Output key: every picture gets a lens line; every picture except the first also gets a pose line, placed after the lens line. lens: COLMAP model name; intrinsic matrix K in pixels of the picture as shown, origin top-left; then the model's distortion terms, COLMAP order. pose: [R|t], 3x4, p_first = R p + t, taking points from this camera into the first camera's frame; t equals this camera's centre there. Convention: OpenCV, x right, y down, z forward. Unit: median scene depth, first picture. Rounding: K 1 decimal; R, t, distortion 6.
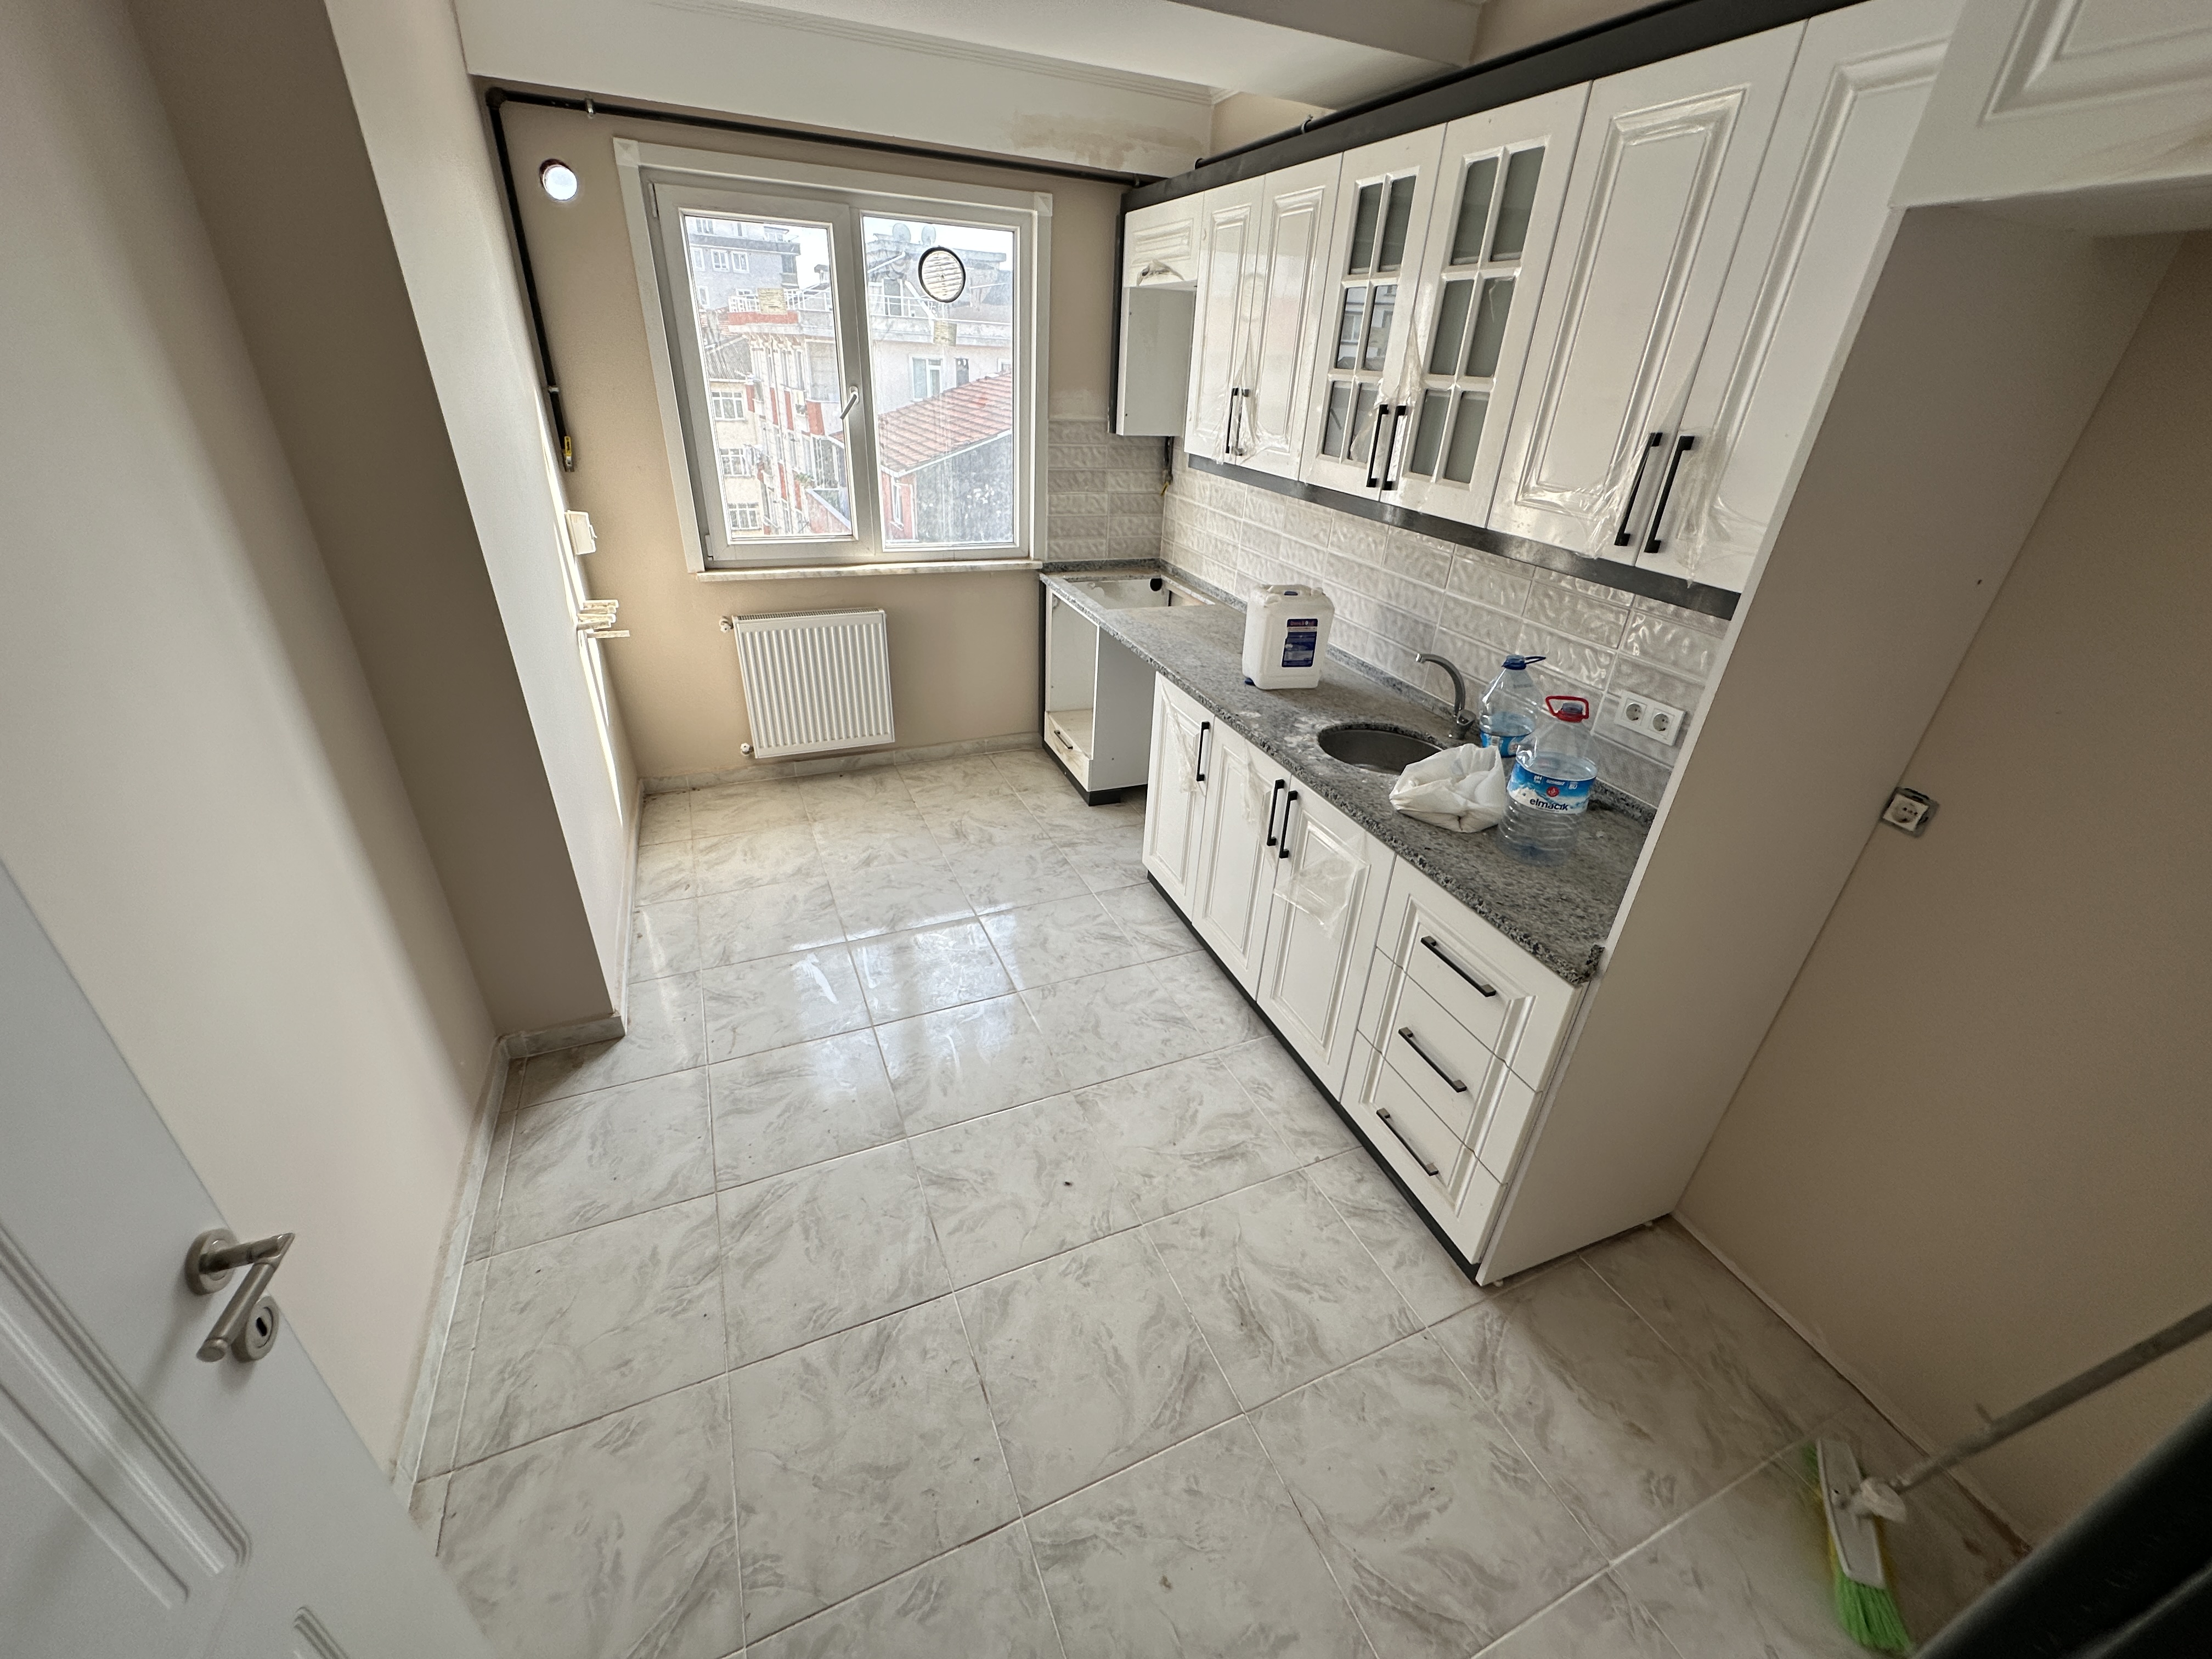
lens RADIAL K [[880.8, 0, 1106.0], [0, 880.8, 829.5], [0, 0, 1]] dist [-0.001163, 0.000265]
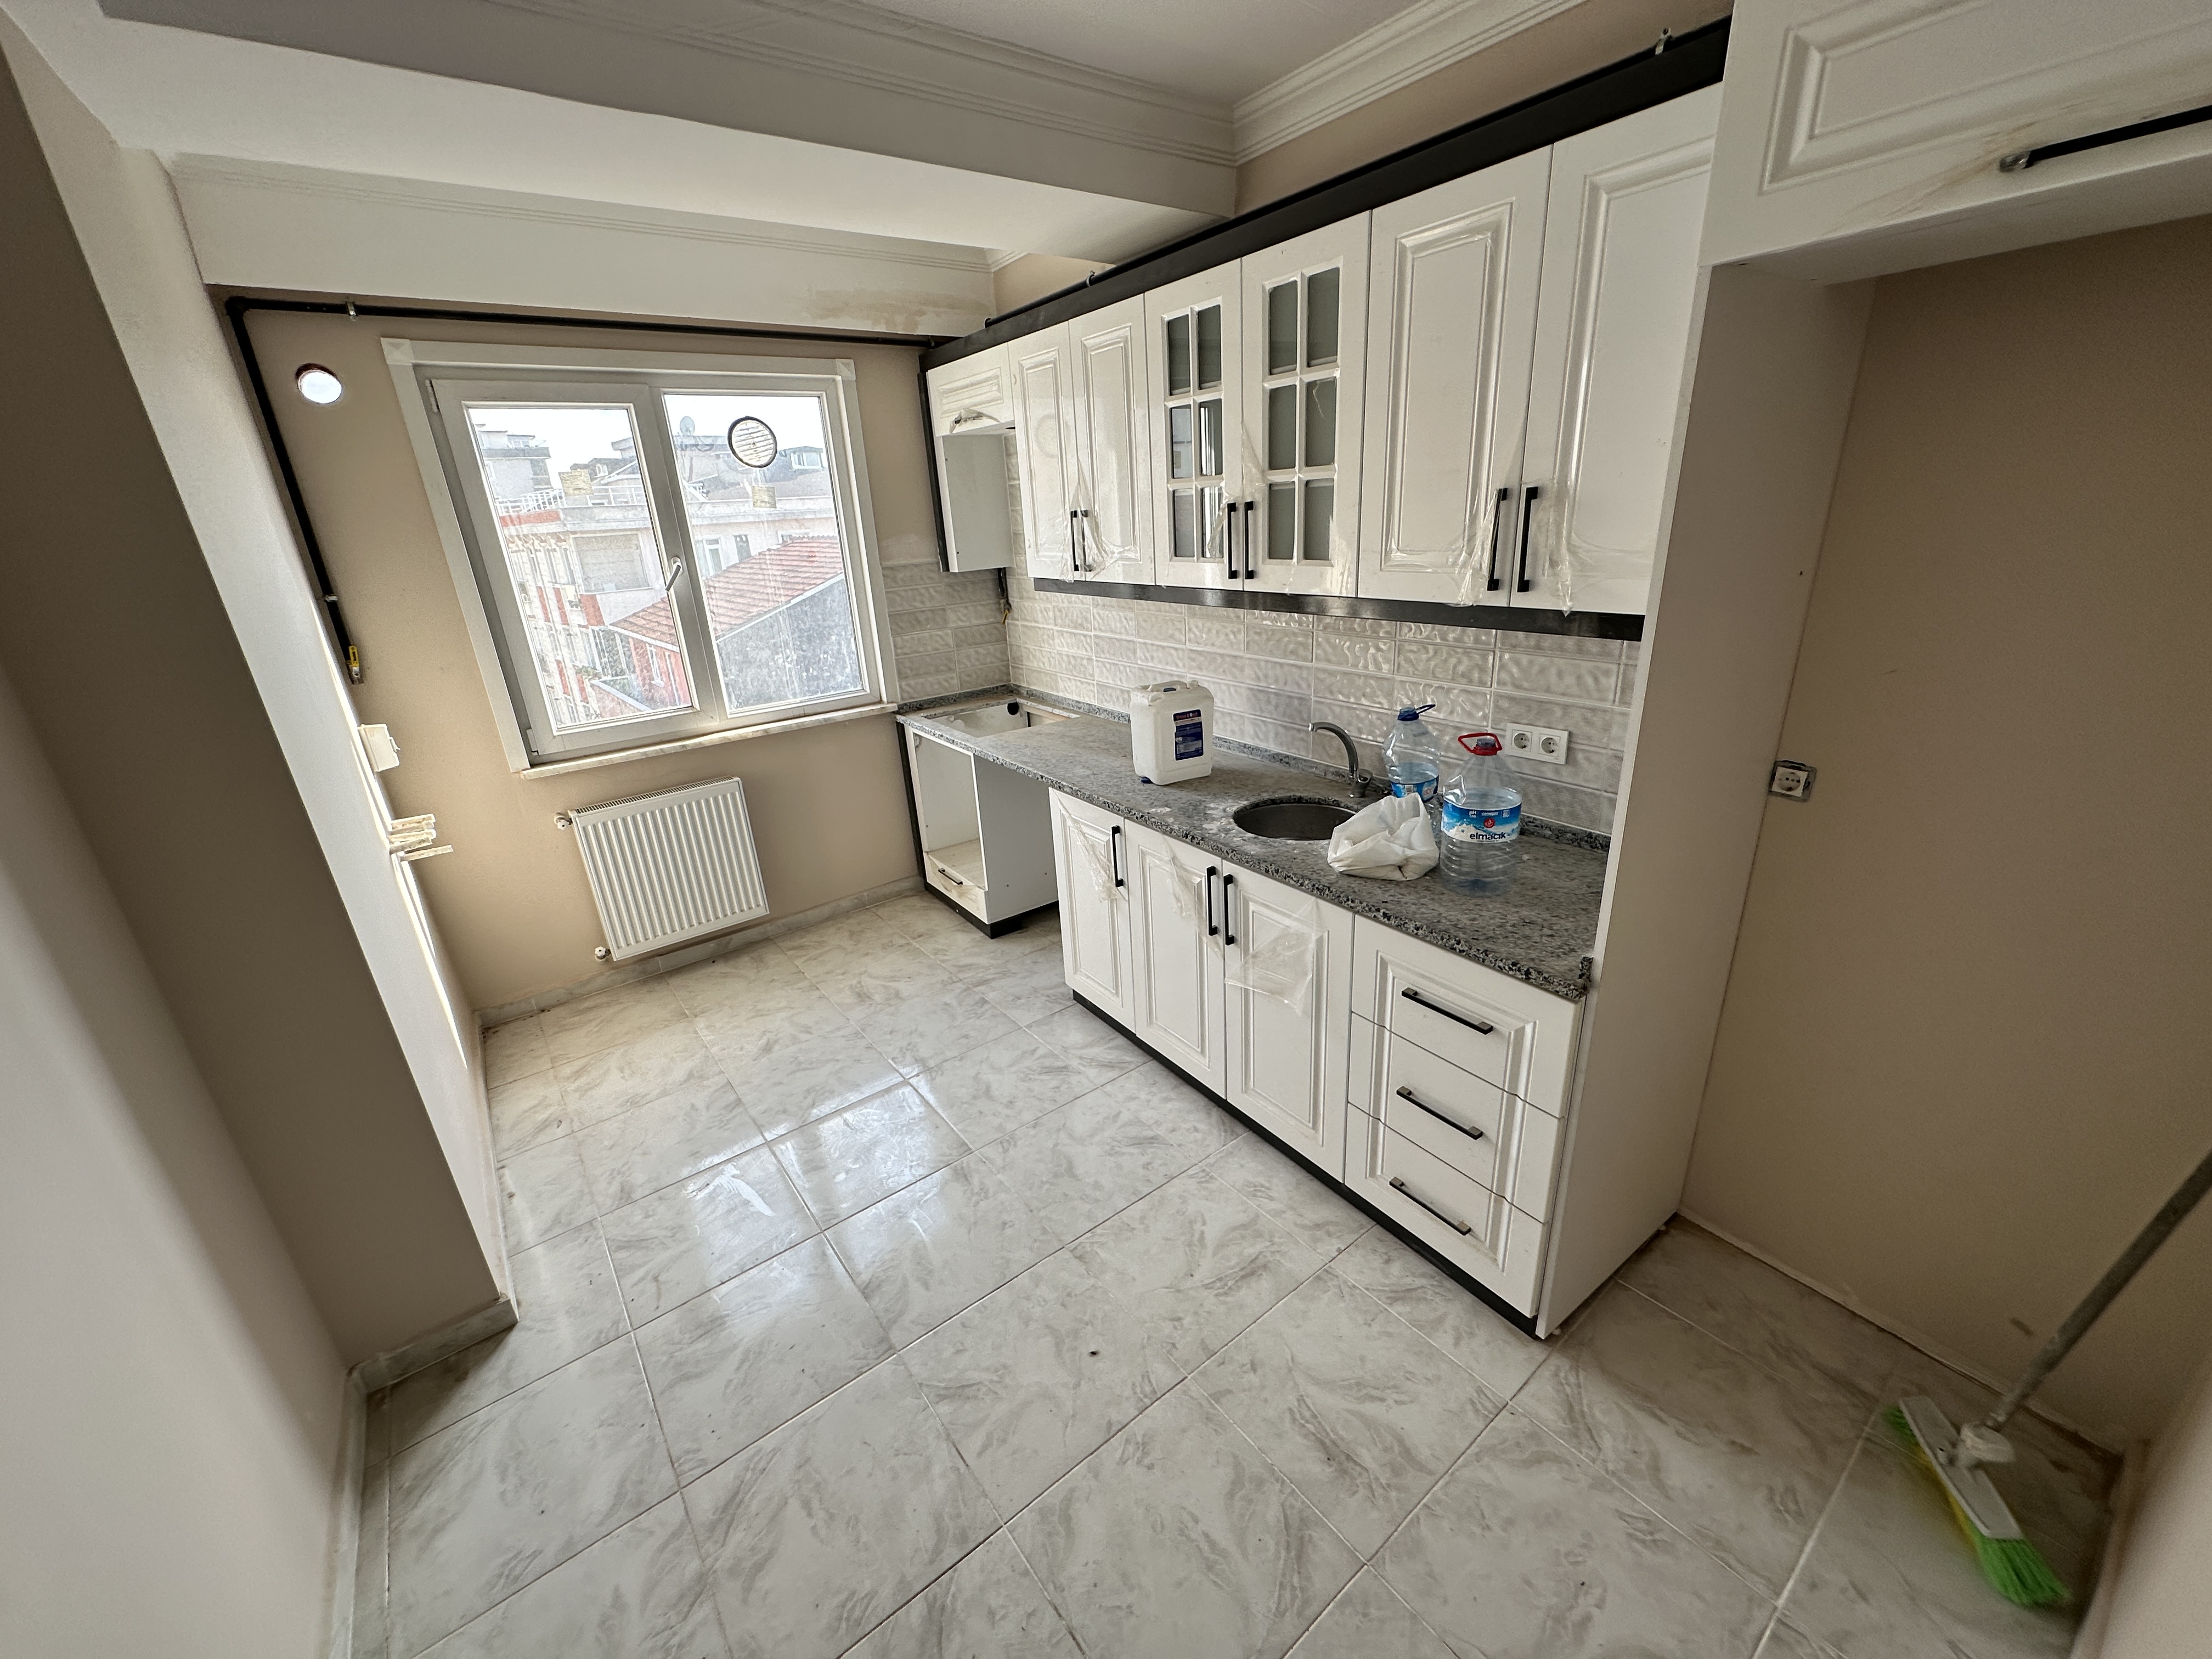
lens RADIAL K [[880.8, 0, 1106.0], [0, 880.8, 829.5], [0, 0, 1]] dist [-0.001163, 0.000265]
pose [[0.966106, -0.178949, 0.186054, -0.098039], [0.203369, 0.971522, -0.121596, -0.000951], [-0.158996, 0.155312, 0.974986, 0.047668]]
